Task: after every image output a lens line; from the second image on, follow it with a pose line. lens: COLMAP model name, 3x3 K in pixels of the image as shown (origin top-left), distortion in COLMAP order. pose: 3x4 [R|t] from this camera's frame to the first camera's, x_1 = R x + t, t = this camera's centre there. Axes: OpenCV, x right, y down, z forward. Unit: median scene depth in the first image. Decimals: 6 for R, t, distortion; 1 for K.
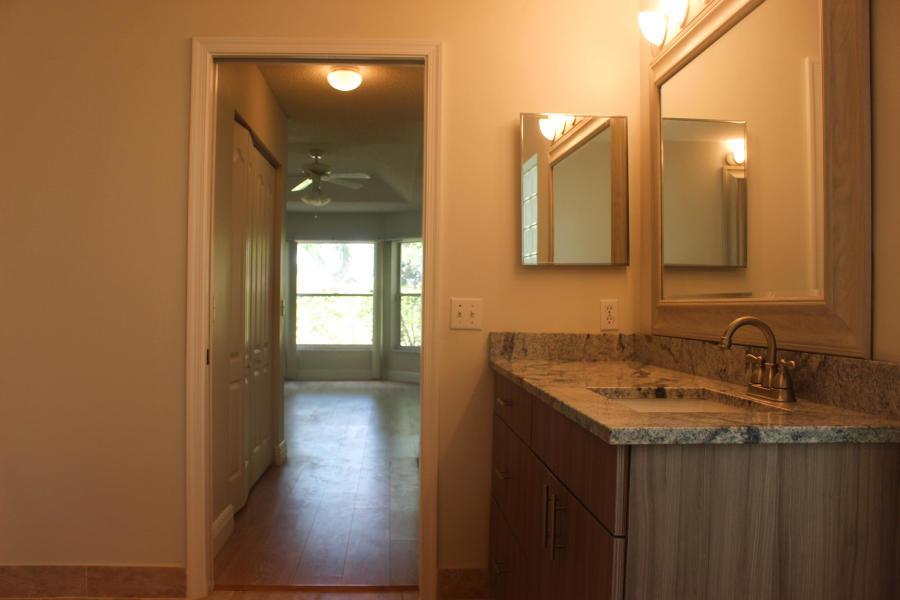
lens RADIAL K [[758.4, 0, 449.0], [0, 758.4, 300.7], [0, 0, 1]] dist [-0.085679, 0.039229]
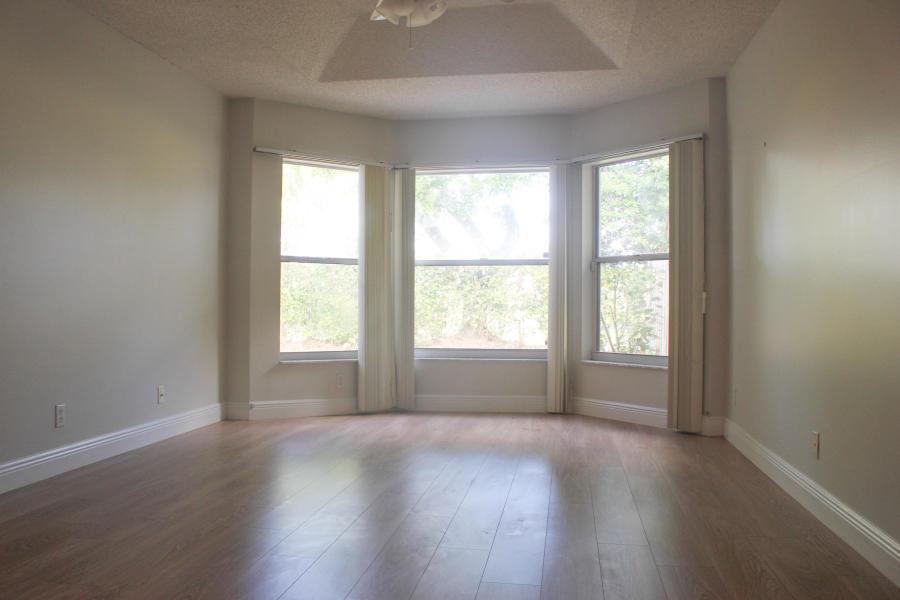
lens RADIAL K [[758.4, 0, 451.1], [0, 758.4, 302.6], [0, 0, 1]] dist [-0.085679, 0.039229]
pose [[0.974754, -0.003019, -0.223261, -0.046610], [0.003649, 0.999990, 0.002407, 0.021388], [0.223252, -0.003161, 0.974756, 0.444192]]
